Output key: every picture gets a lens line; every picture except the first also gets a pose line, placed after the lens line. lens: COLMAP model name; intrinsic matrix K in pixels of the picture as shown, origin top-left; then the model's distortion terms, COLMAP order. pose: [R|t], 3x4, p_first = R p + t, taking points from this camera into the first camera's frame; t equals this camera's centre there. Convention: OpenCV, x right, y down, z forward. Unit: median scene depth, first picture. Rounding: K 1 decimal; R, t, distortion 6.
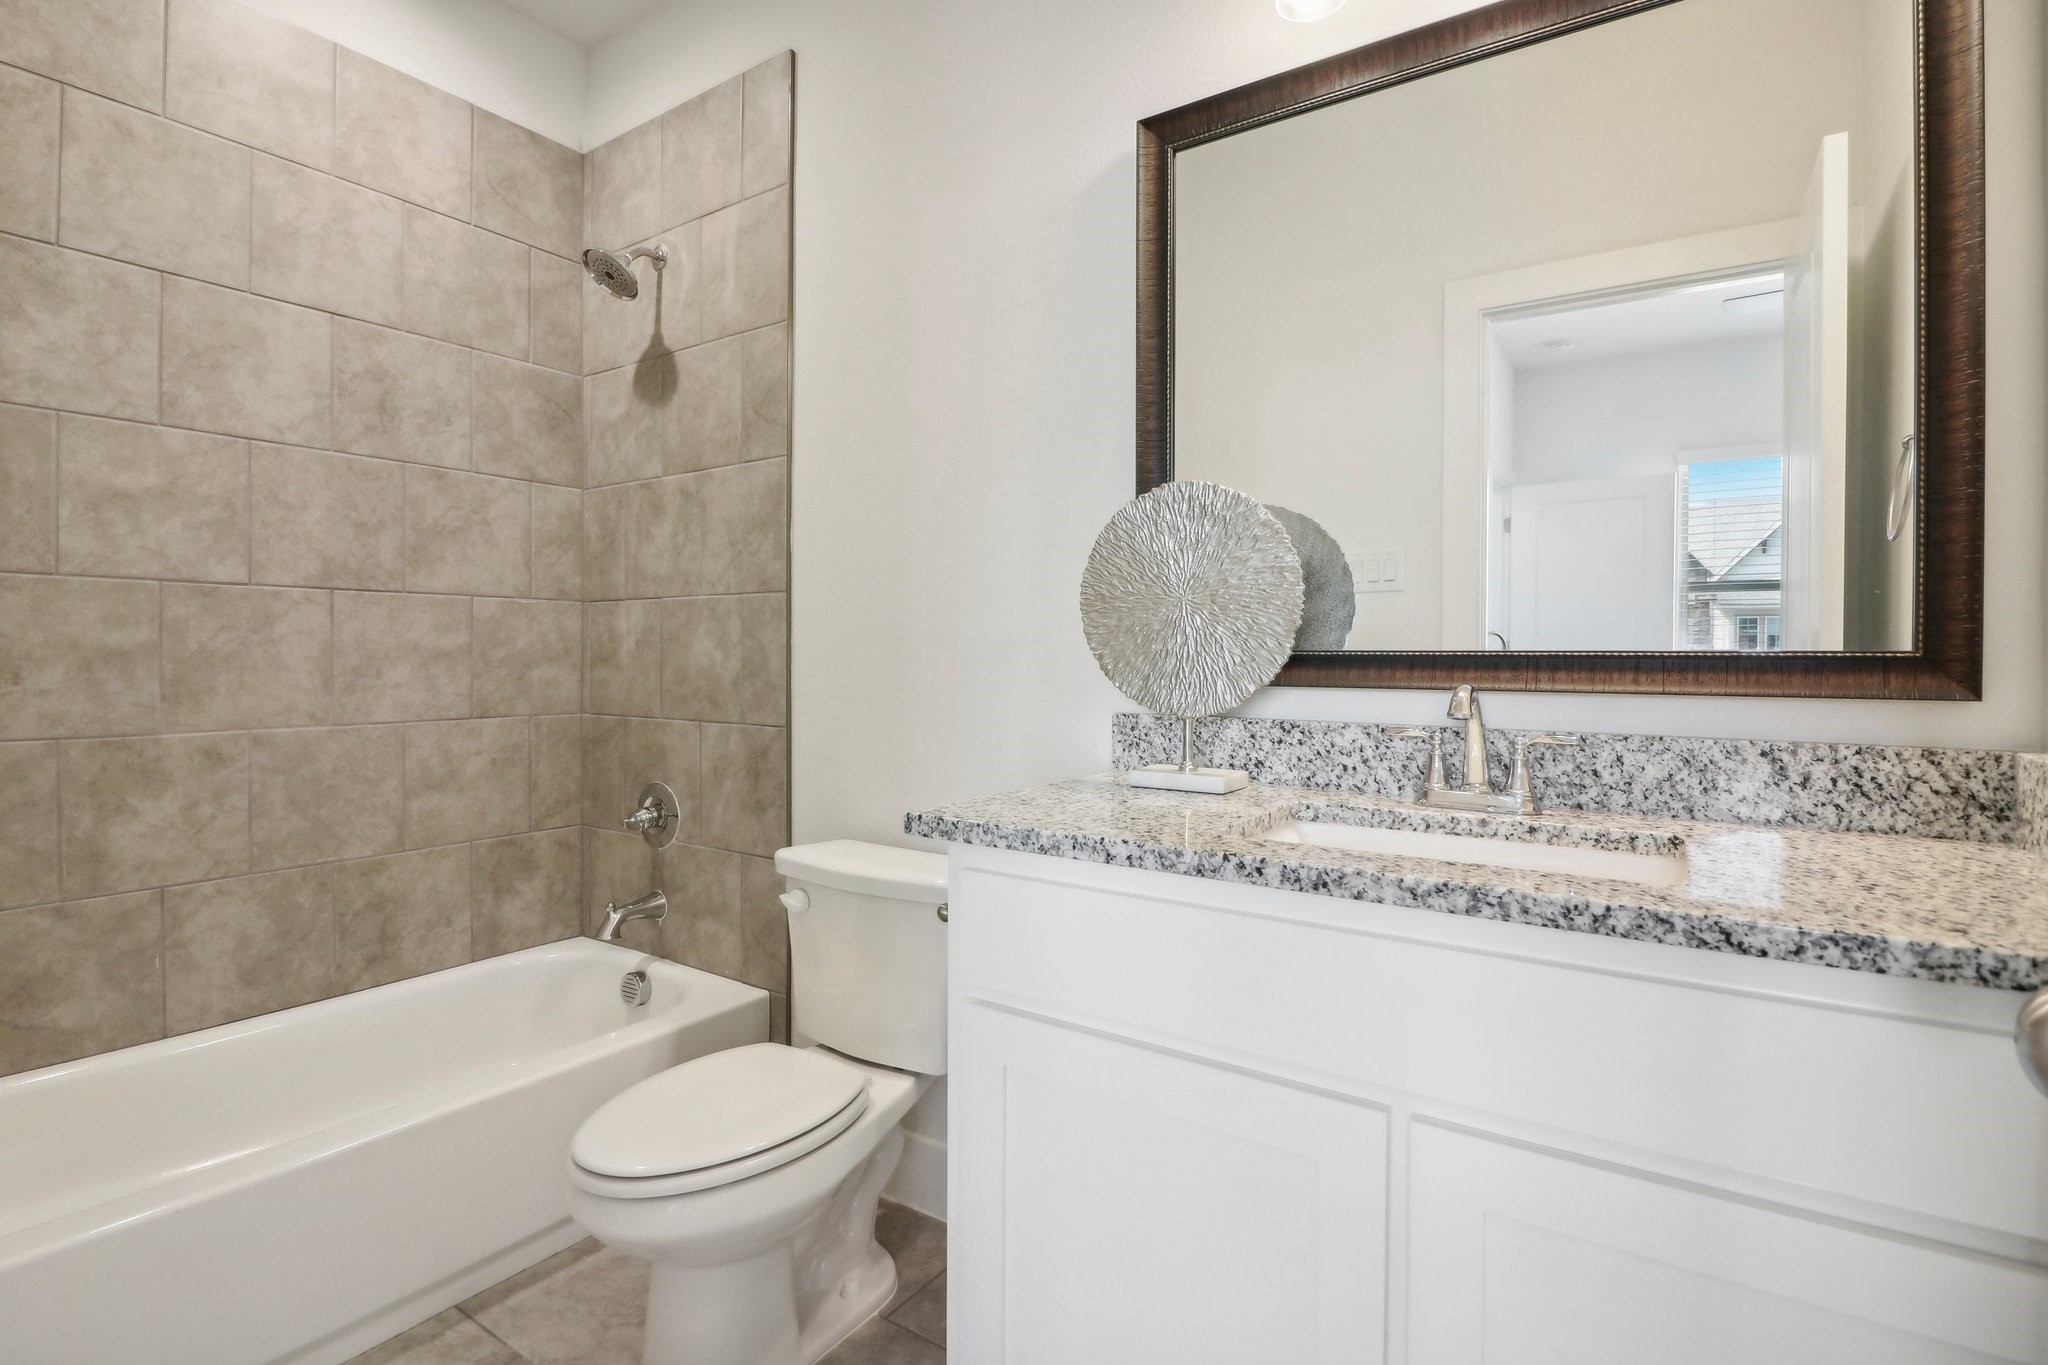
lens RADIAL K [[1002.2, 0, 997.8], [0, 1002.2, 675.7], [0, 0, 1]] dist [0.002811, -0.010667]
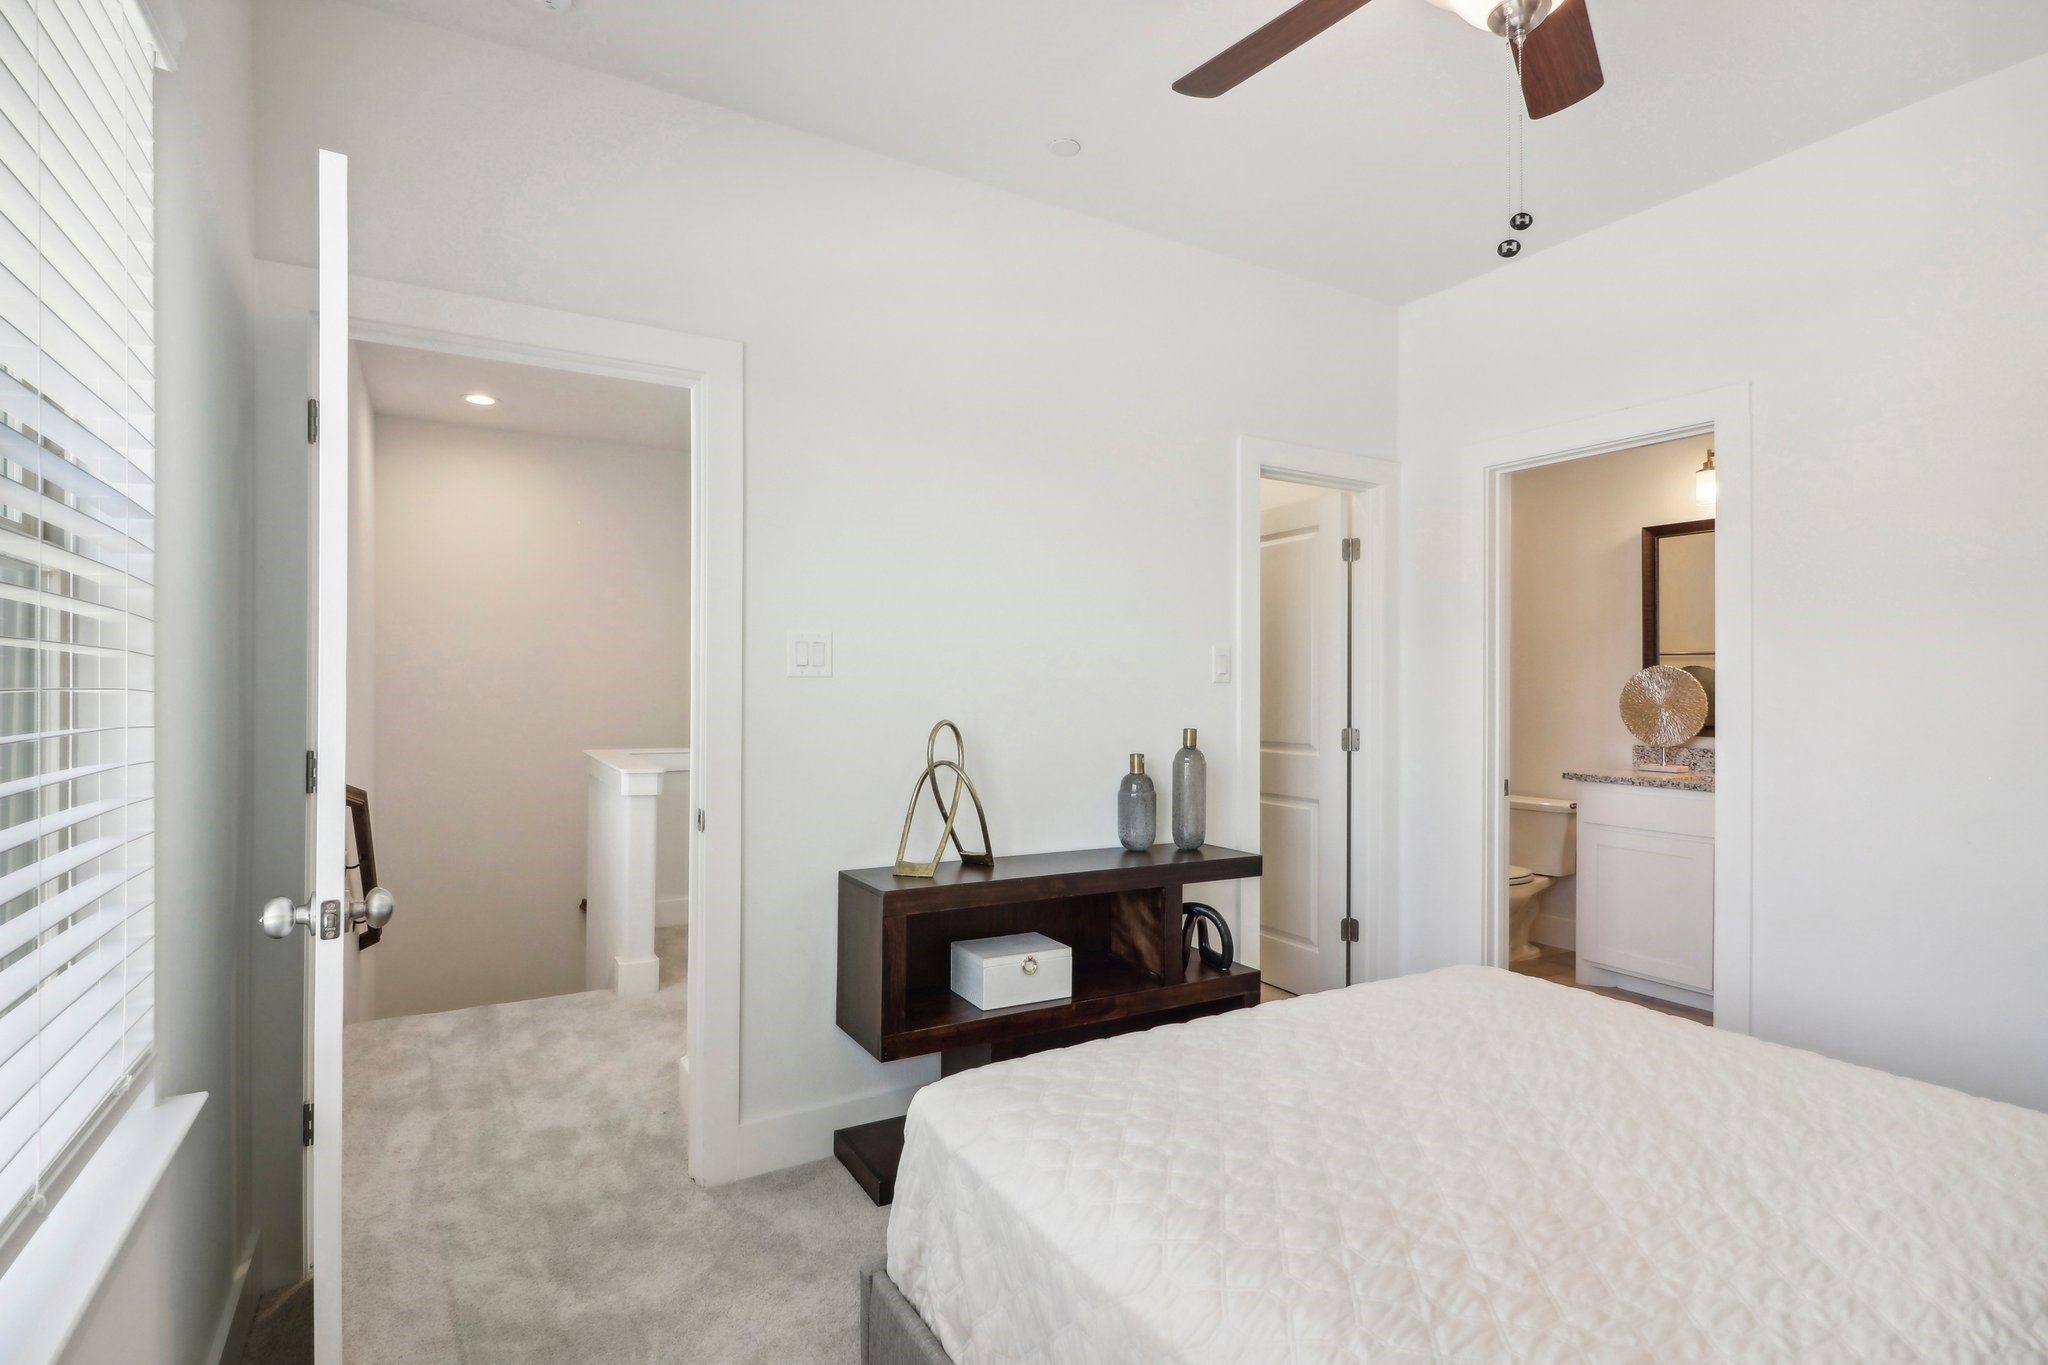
lens RADIAL K [[1002.2, 0, 997.8], [0, 1002.2, 675.7], [0, 0, 1]] dist [0.002811, -0.010667]
pose [[0.902867, -0.001856, -0.429915, -0.296821], [-0.006795, 0.999804, -0.018586, -0.095178], [0.429865, 0.019702, 0.902678, -2.390386]]
